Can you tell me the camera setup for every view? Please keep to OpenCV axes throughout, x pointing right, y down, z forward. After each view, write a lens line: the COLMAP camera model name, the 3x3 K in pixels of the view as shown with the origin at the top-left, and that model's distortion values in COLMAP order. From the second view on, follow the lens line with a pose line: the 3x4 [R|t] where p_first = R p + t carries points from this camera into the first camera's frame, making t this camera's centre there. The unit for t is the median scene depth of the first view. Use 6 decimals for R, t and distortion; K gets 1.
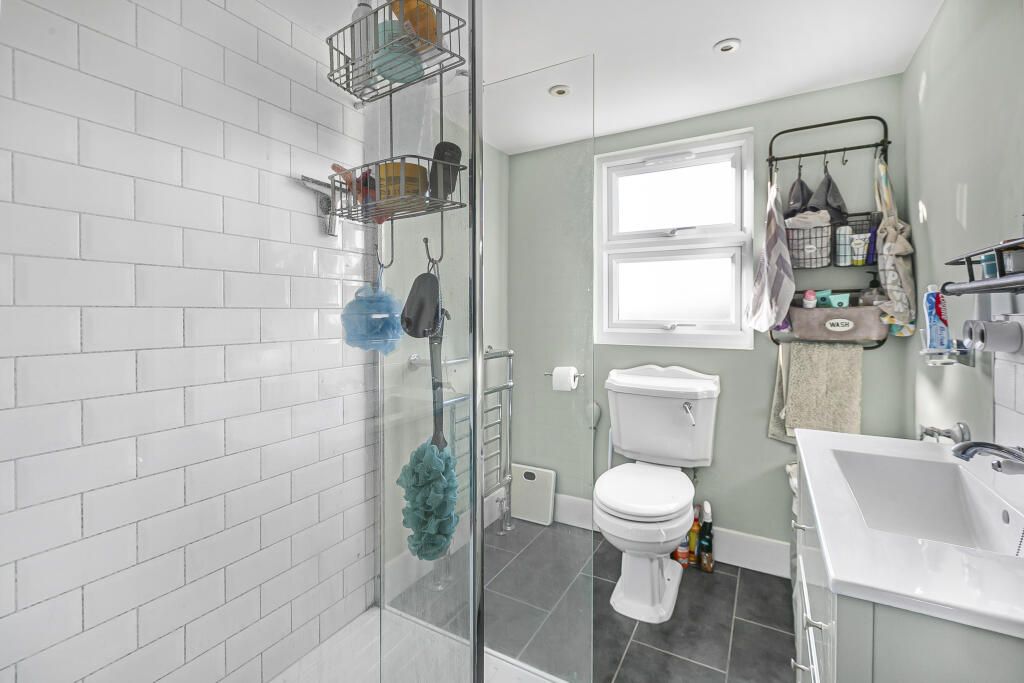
lens RADIAL K [[463.7, 0, 501.8], [0, 463.7, 310.7], [0, 0, 1]] dist [-0.003109, 0.001588]
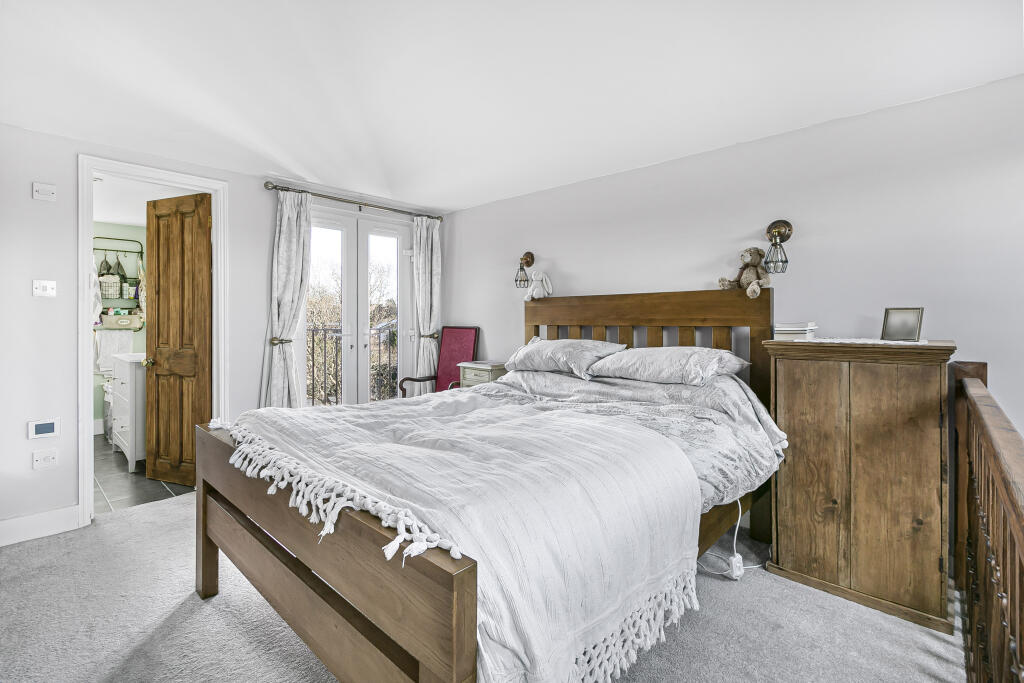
lens RADIAL K [[463.7, 0, 512.6], [0, 463.7, 320.2], [0, 0, 1]] dist [-0.003109, 0.001588]
pose [[0.218780, -0.000371, 0.975774, -1.246562], [0.003947, 0.999992, -0.000505, 0.029550], [-0.975766, 0.003962, 0.218780, -1.589499]]
